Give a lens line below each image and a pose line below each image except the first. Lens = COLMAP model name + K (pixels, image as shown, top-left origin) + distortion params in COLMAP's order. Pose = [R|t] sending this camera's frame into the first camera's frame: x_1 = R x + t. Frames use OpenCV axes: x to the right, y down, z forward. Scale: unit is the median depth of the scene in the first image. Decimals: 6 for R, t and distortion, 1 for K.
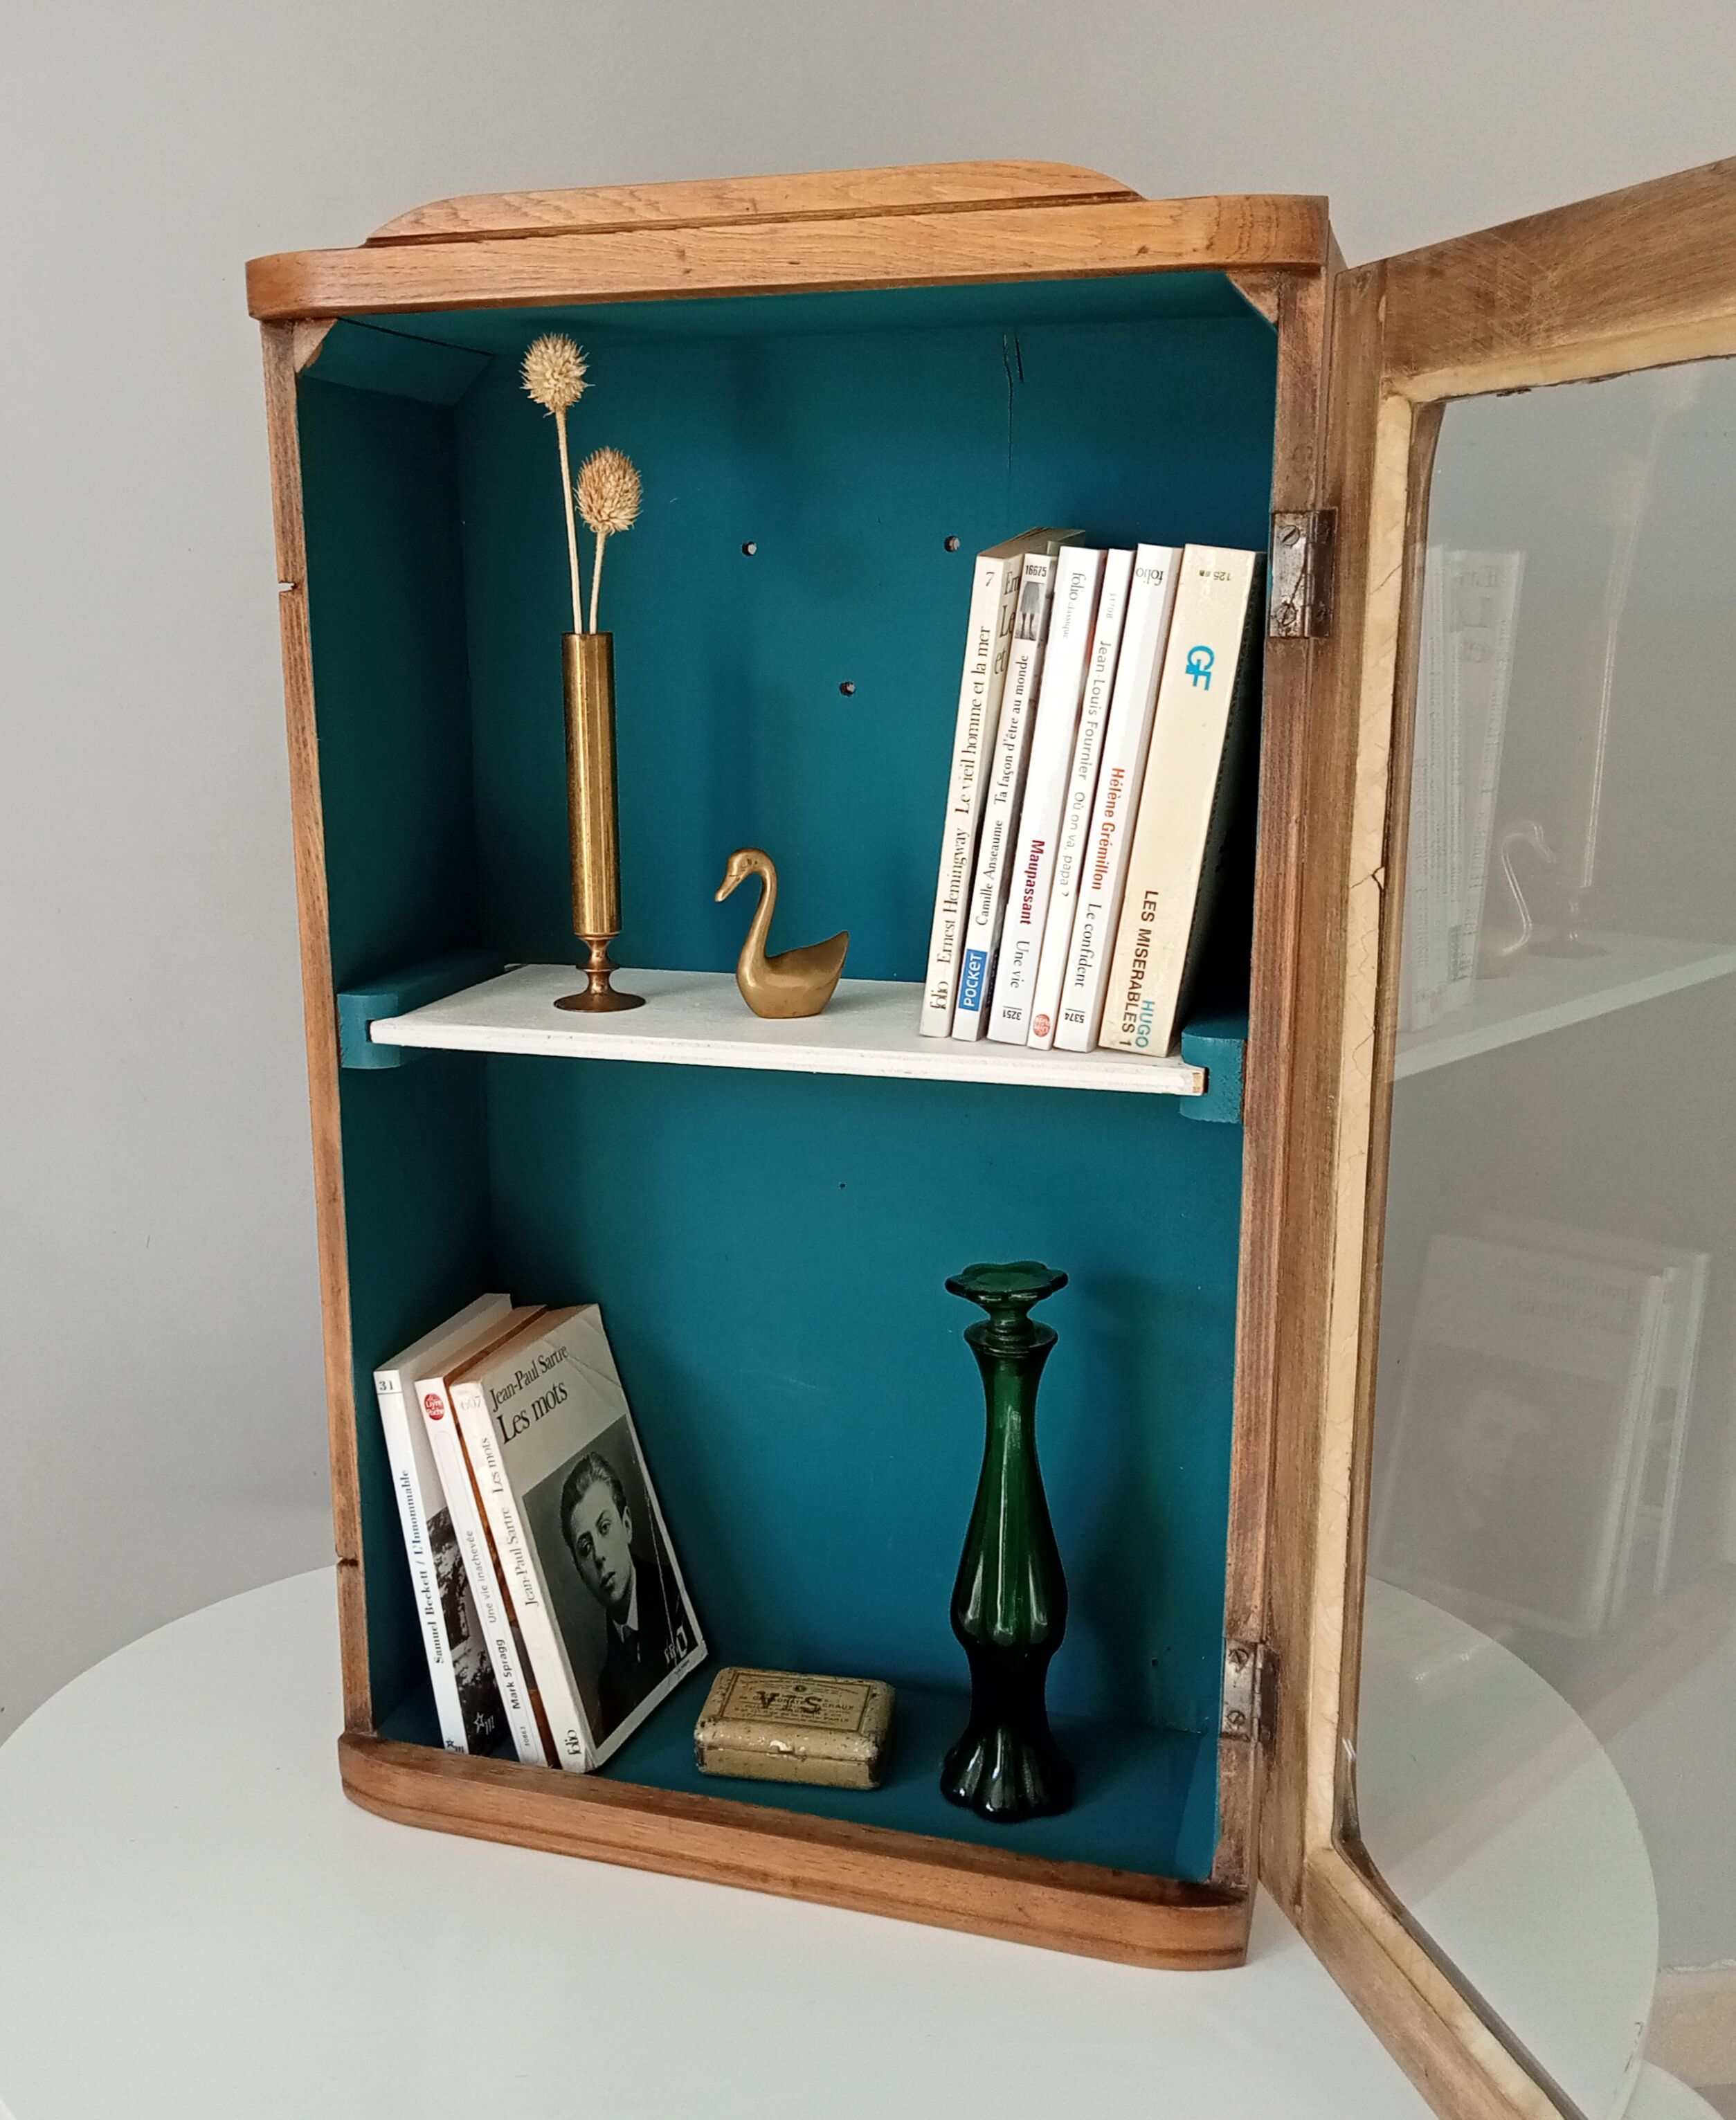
lens RADIAL K [[1991.5, 0, 795.7], [0, 1991.5, 1043.9], [0, 0, 1]] dist [0.027115, 0.000000]
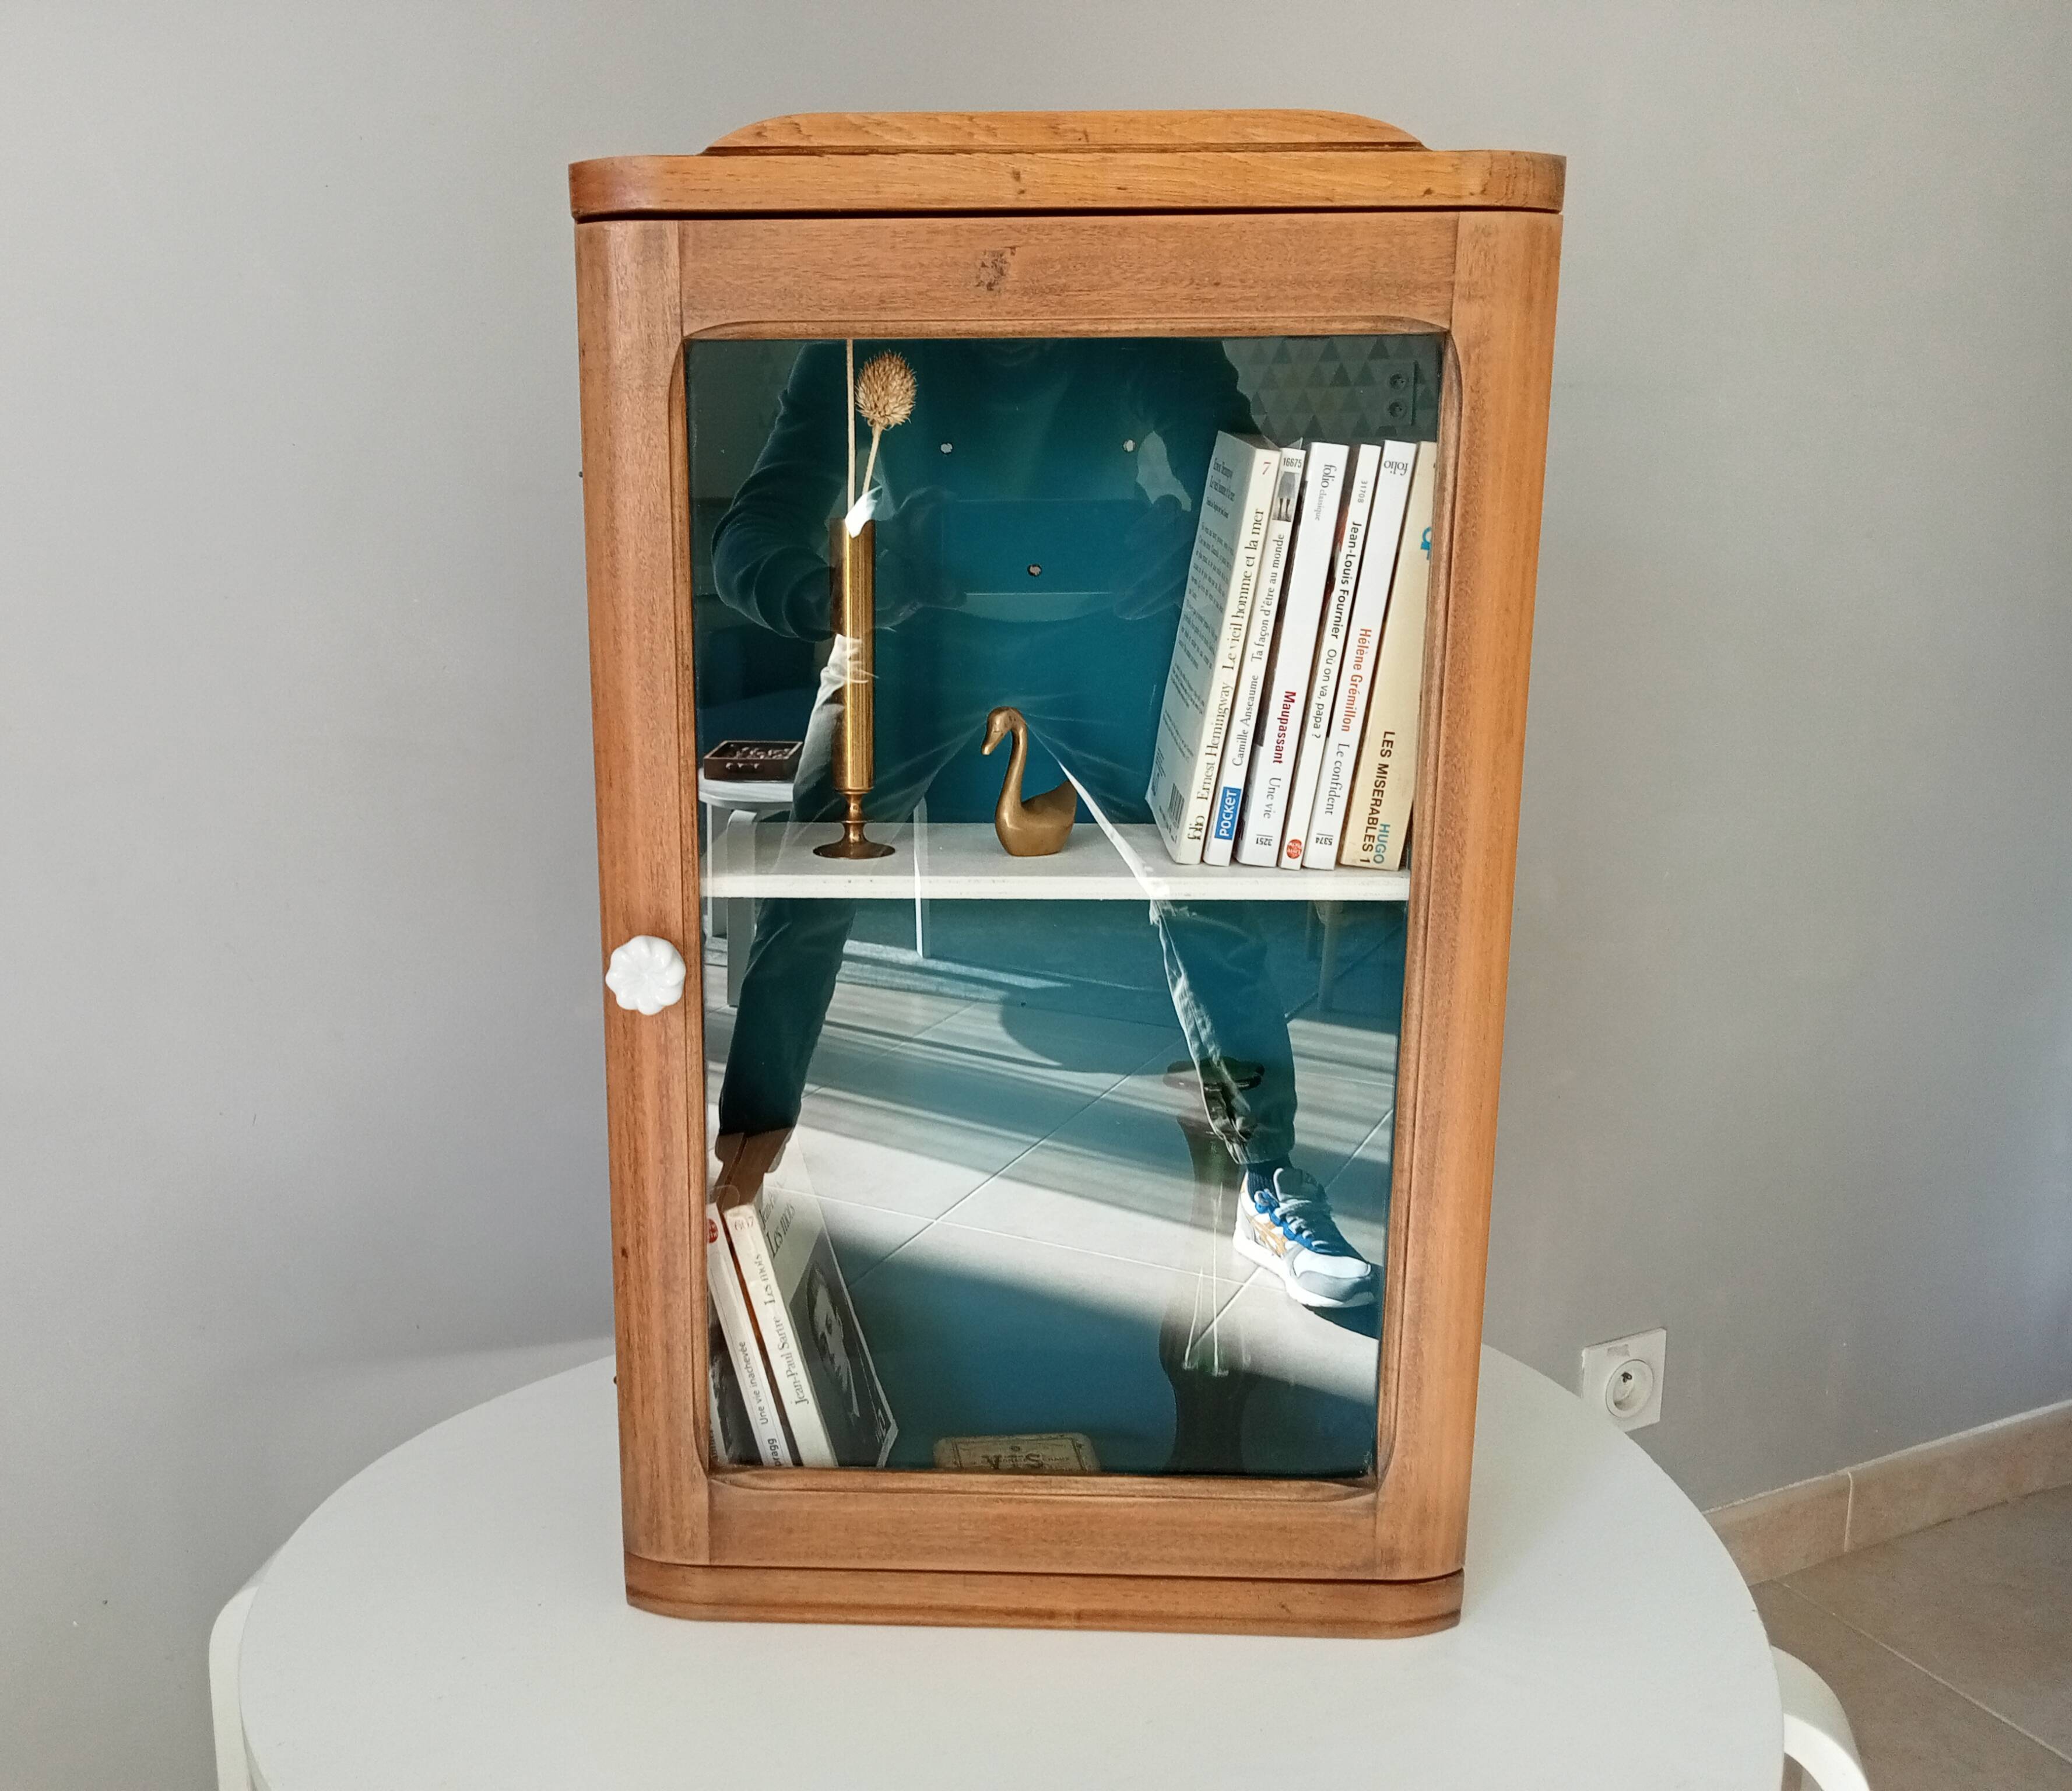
lens RADIAL K [[1694.6, 0, 902.4], [0, 1694.6, 883.3], [0, 0, 1]] dist [0.017084, -0.003715]
pose [[0.966233, -0.046993, 0.253348, -0.355362], [0.050729, 0.998679, -0.008229, 0.007363], [-0.252627, 0.020803, 0.967340, 0.091272]]
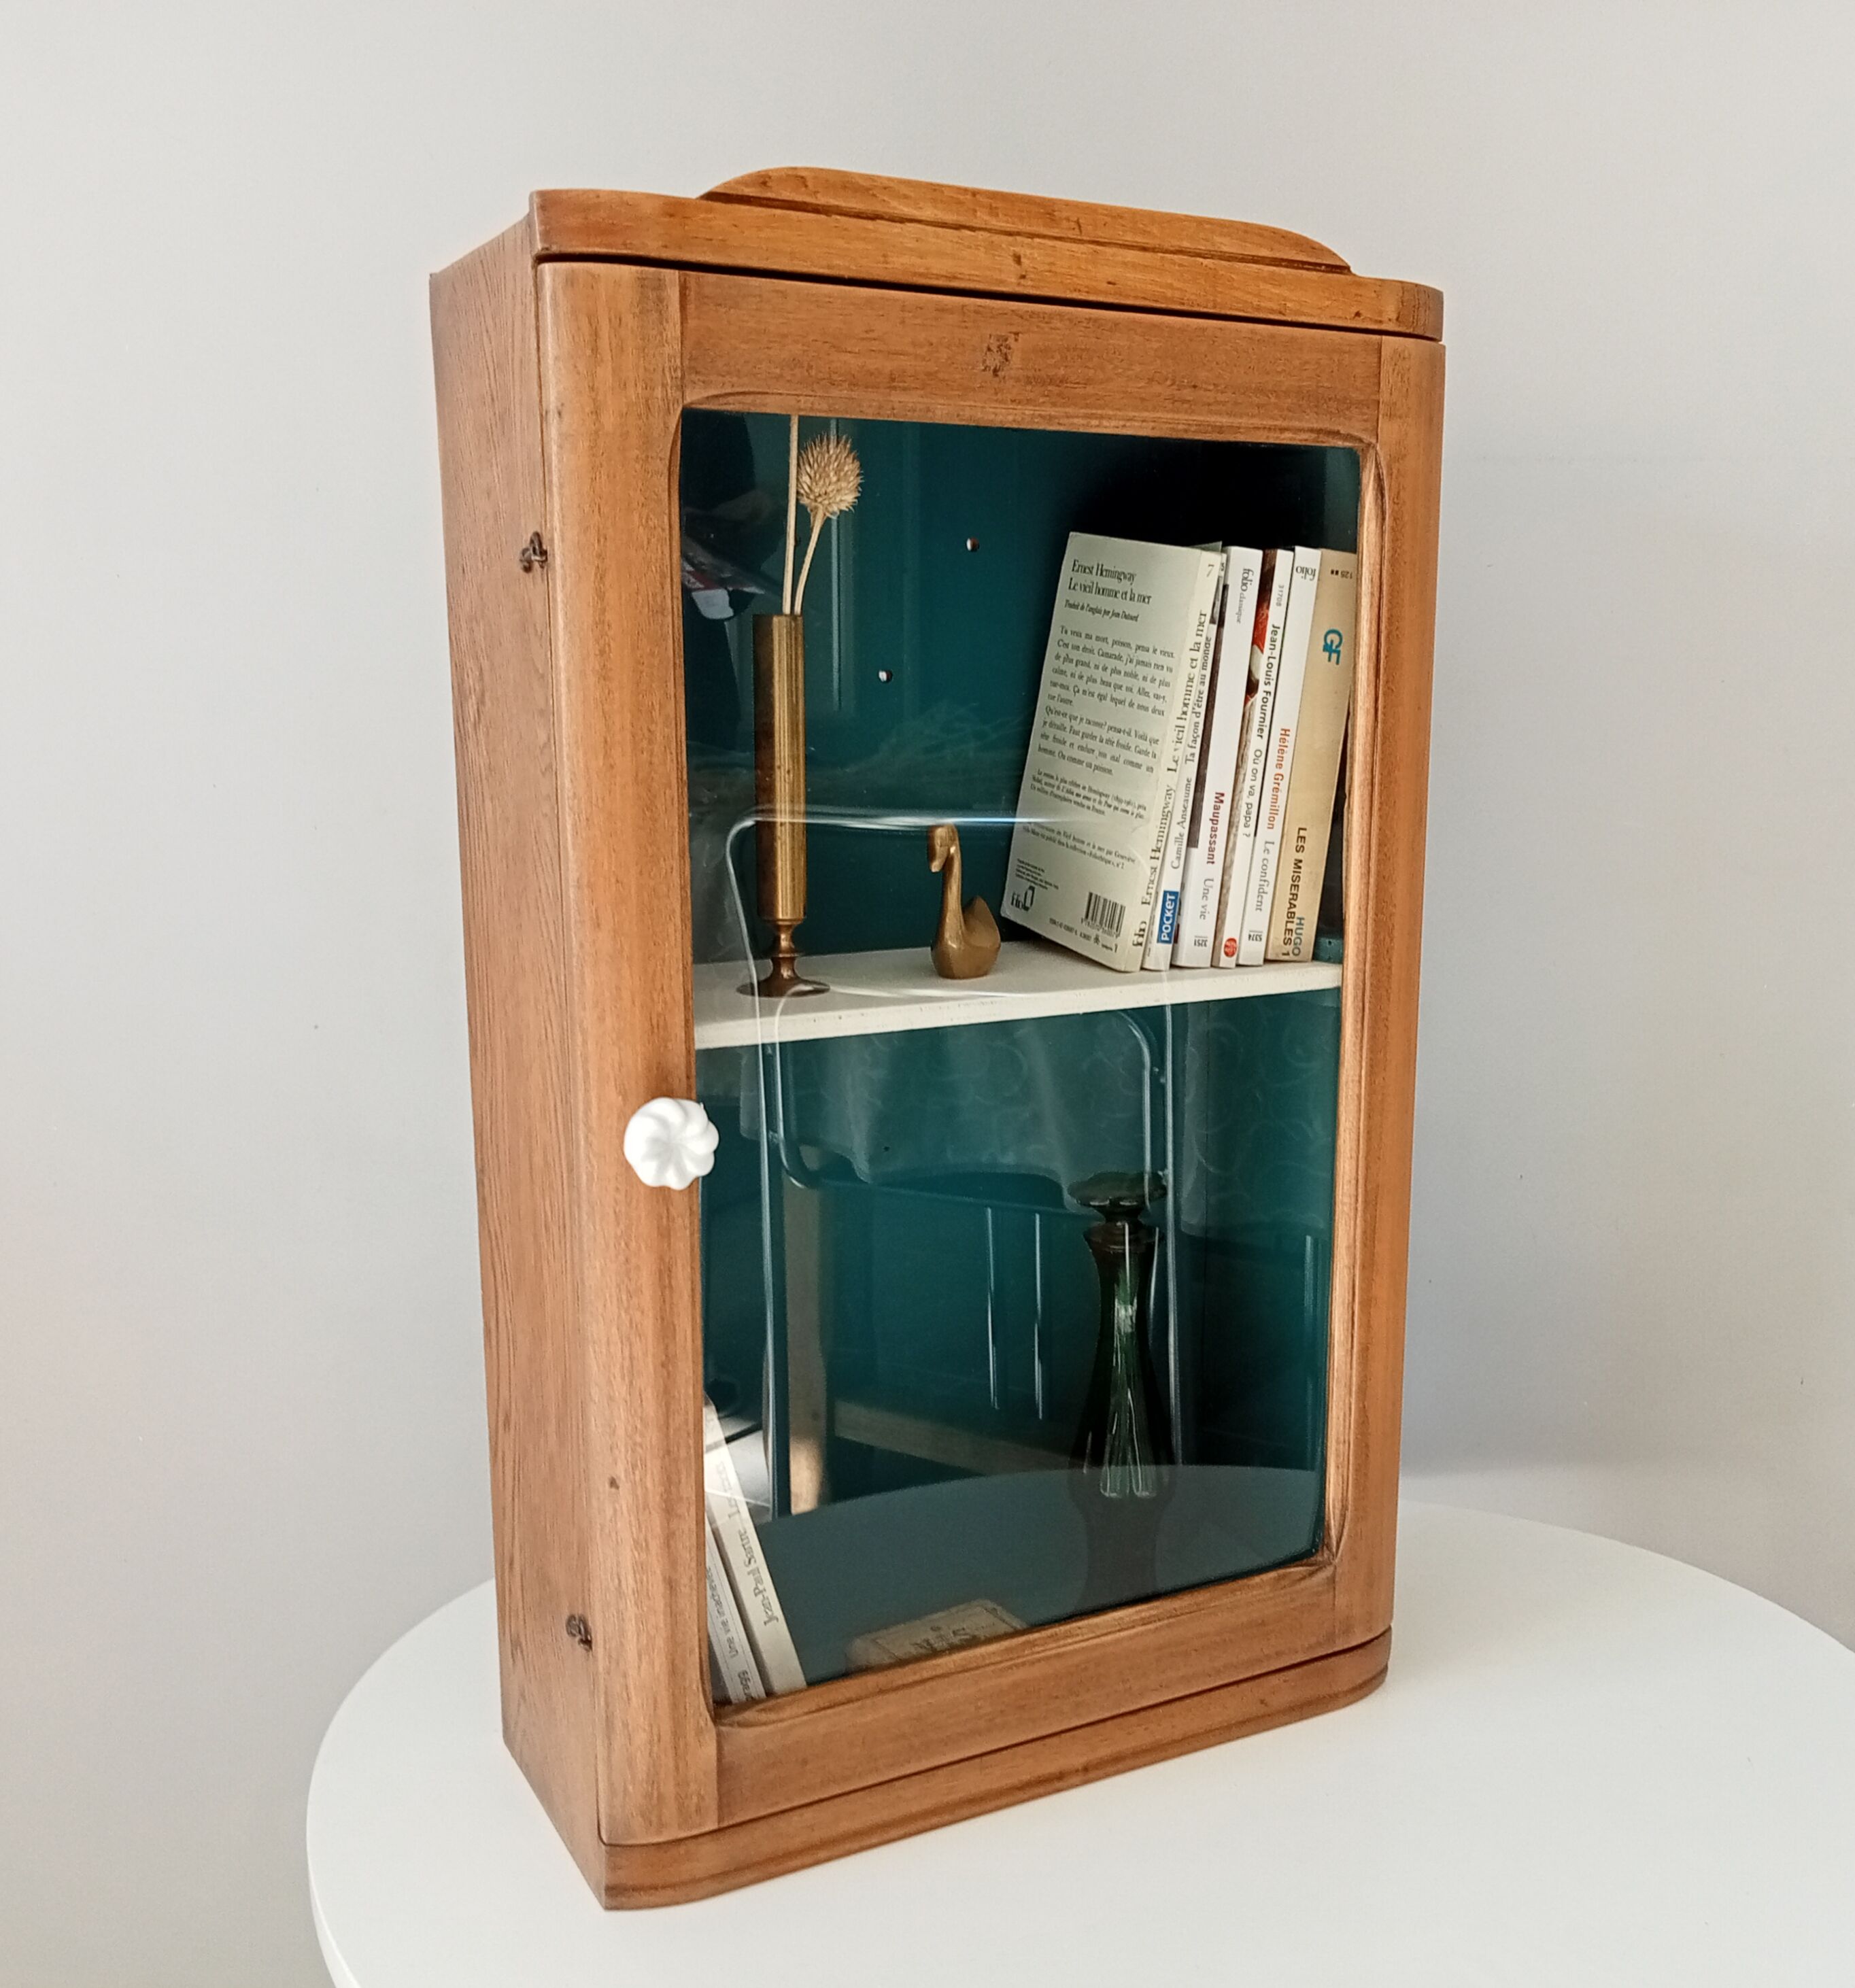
lens RADIAL K [[1967.7, 0, 989.8], [0, 1967.7, 1033.7], [0, 0, 1]] dist [0.018740, 0.000000]
pose [[0.709452, -0.124844, 0.693608, -0.802224], [0.147398, 0.988703, 0.027195, -0.011703], [-0.689167, 0.082943, 0.719839, 0.258714]]
